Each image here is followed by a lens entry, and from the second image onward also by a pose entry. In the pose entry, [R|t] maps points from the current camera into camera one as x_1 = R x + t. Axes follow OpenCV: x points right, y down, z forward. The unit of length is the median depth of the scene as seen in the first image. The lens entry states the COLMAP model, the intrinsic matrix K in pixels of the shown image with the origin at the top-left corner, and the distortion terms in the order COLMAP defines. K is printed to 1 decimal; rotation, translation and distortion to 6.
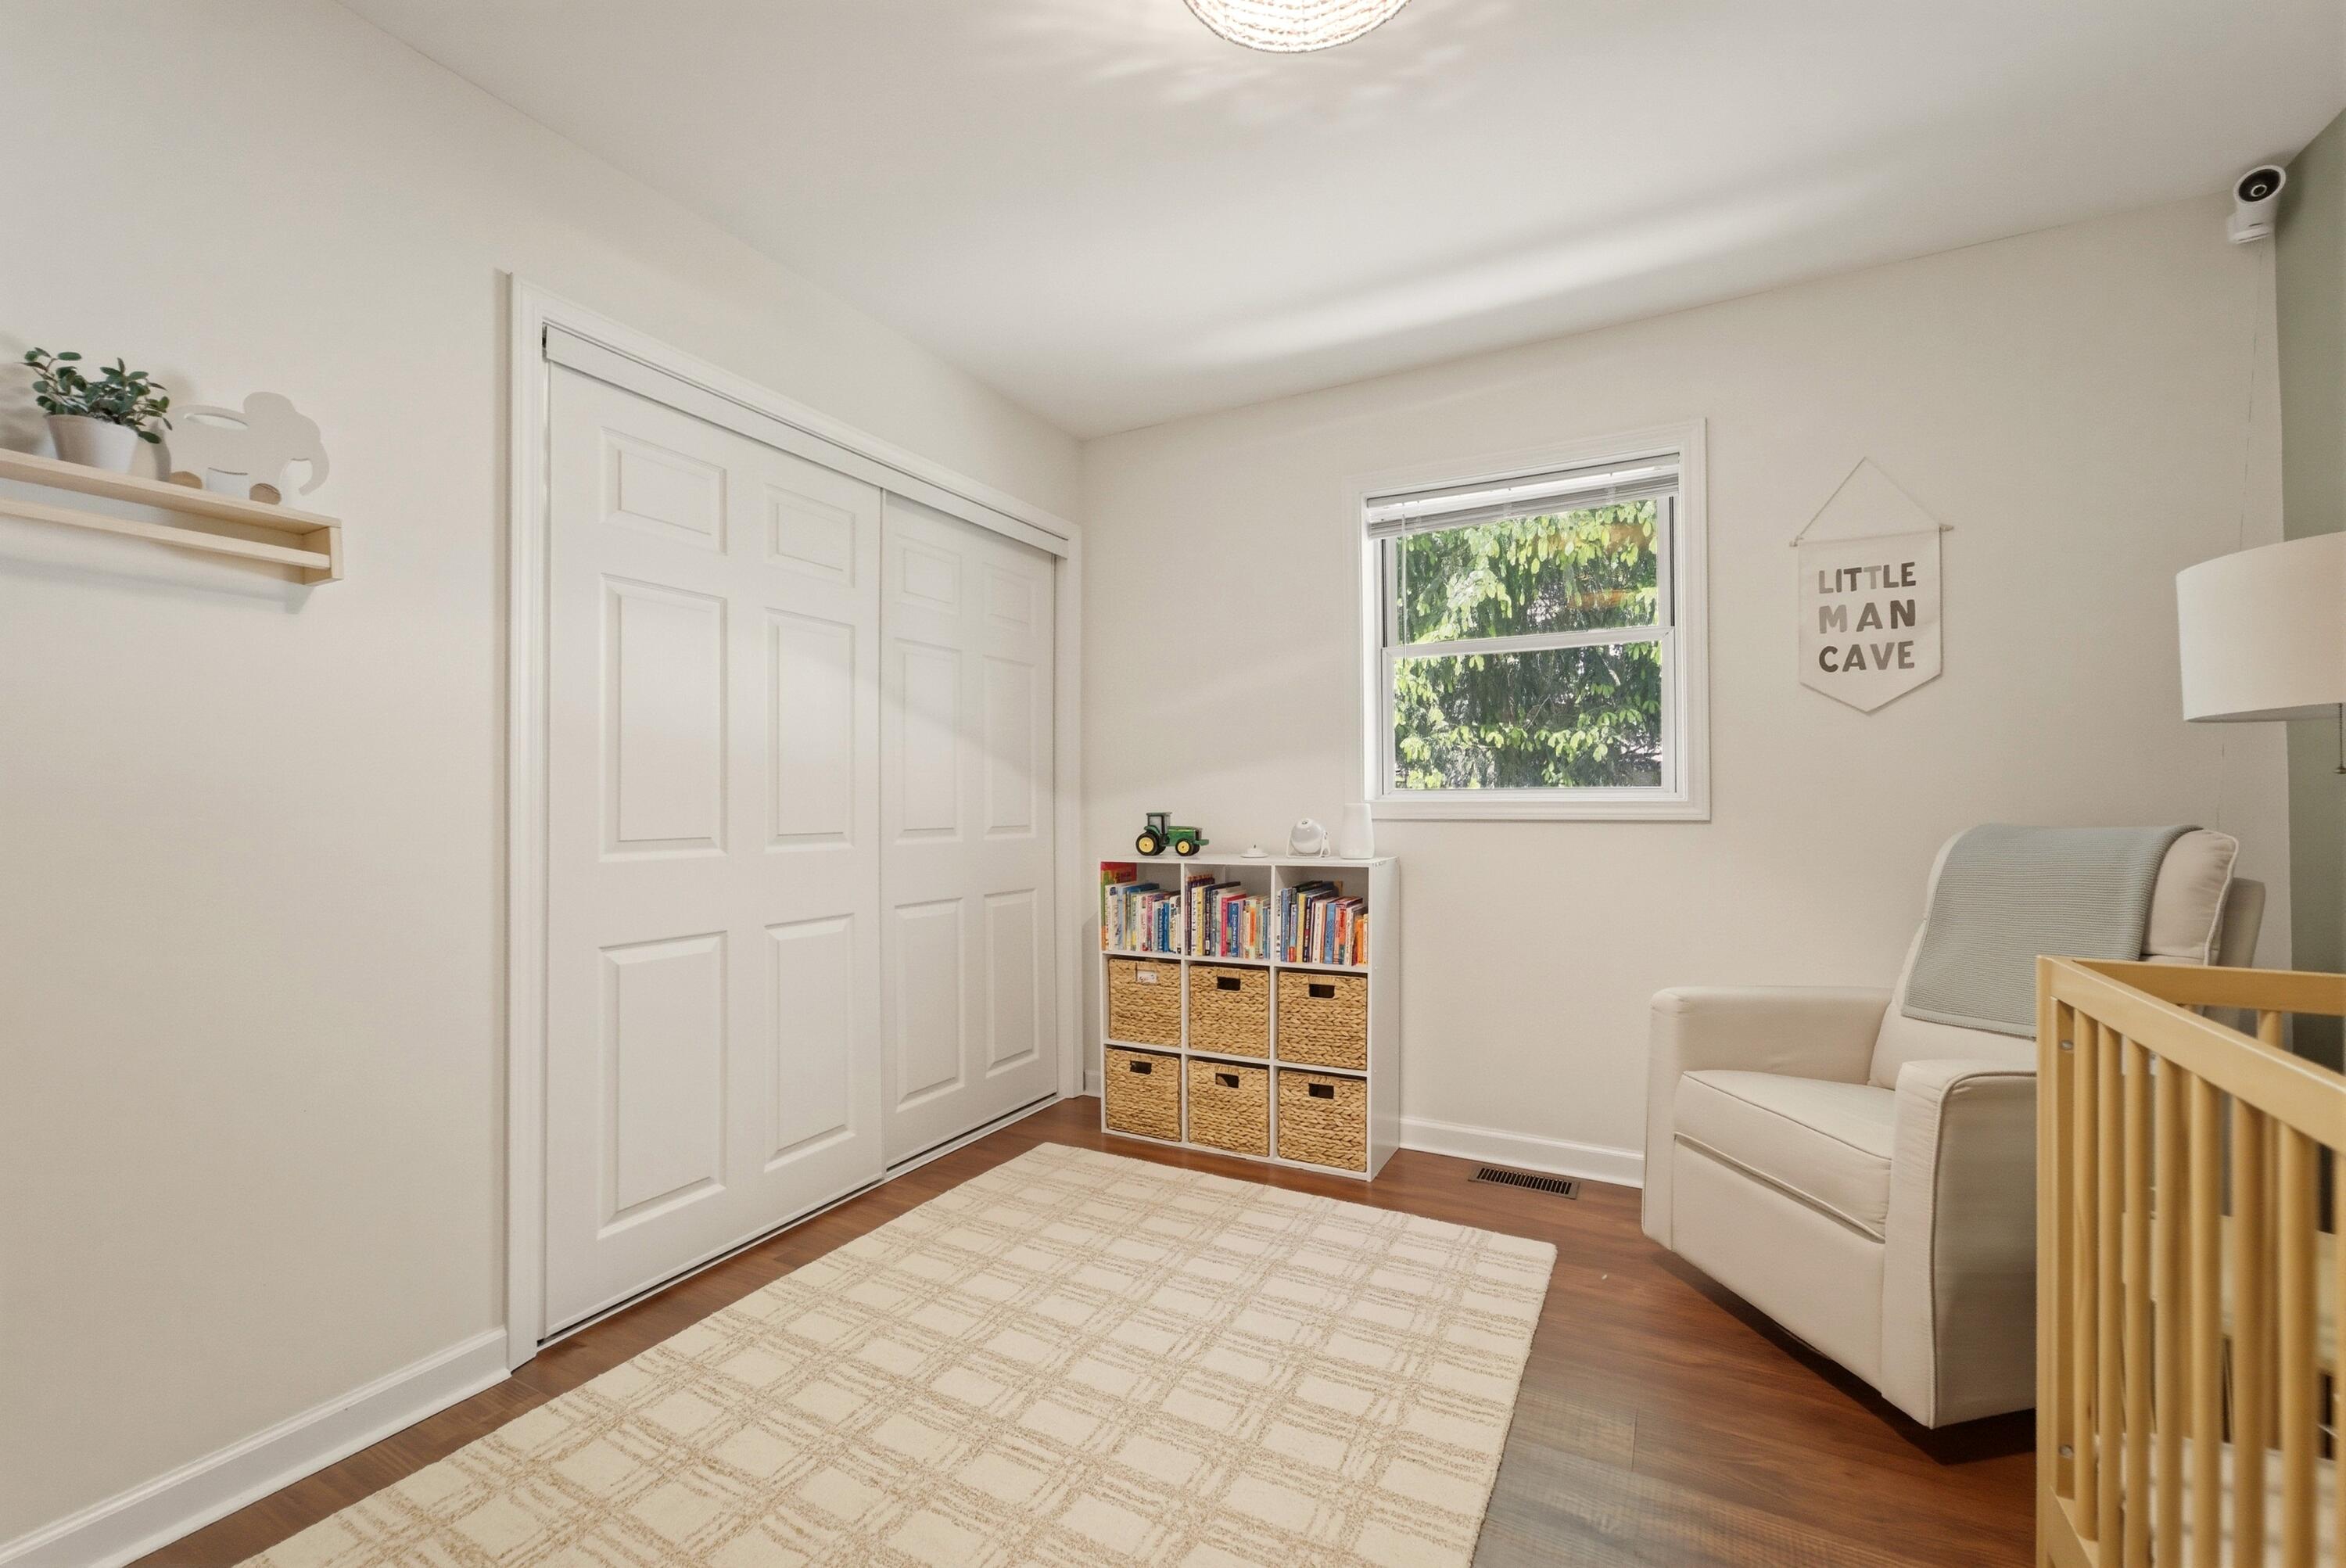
lens RADIAL K [[939.6, 0, 1186.9], [0, 939.6, 809.5], [0, 0, 1]] dist [-0.029343, 0.000331]
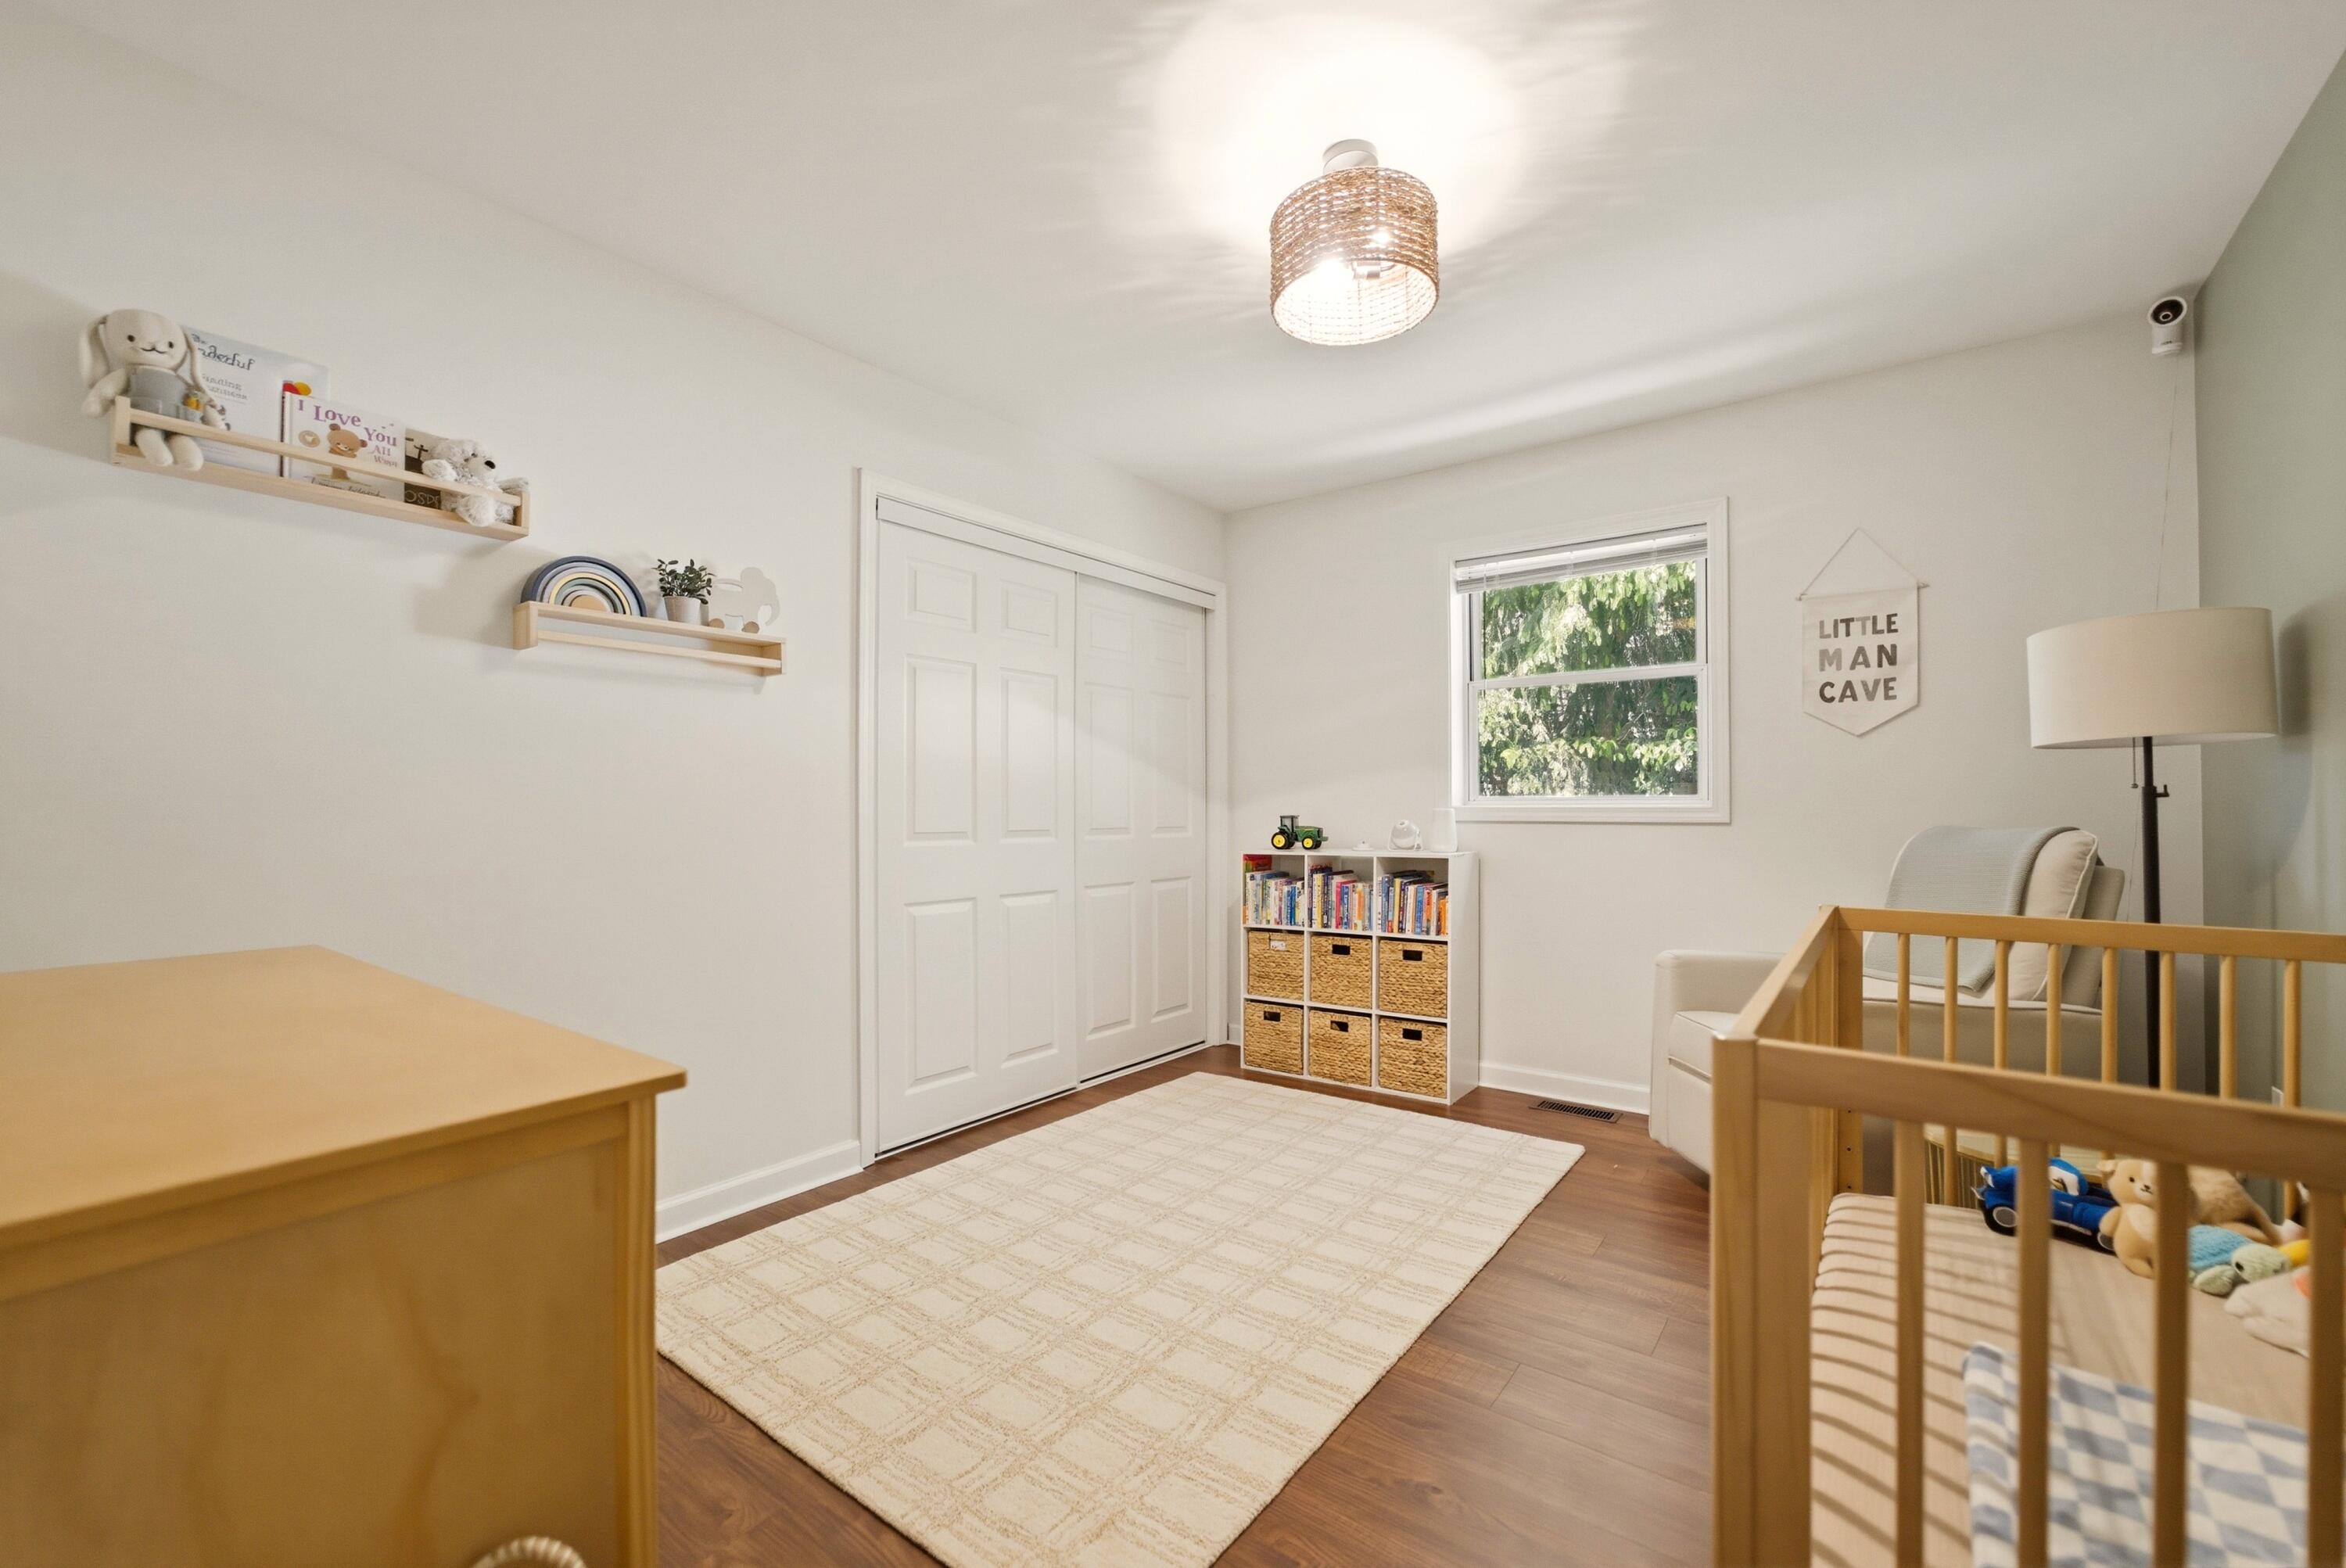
lens RADIAL K [[989.1, 0, 1202.0], [0, 989.1, 813.5], [0, 0, 1]] dist [0.005217, 0.000574]
pose [[0.990574, 0.002964, -0.136947, 0.043183], [-0.002754, 0.999995, 0.001722, -0.000641], [0.136952, -0.001329, 0.990577, -0.369482]]
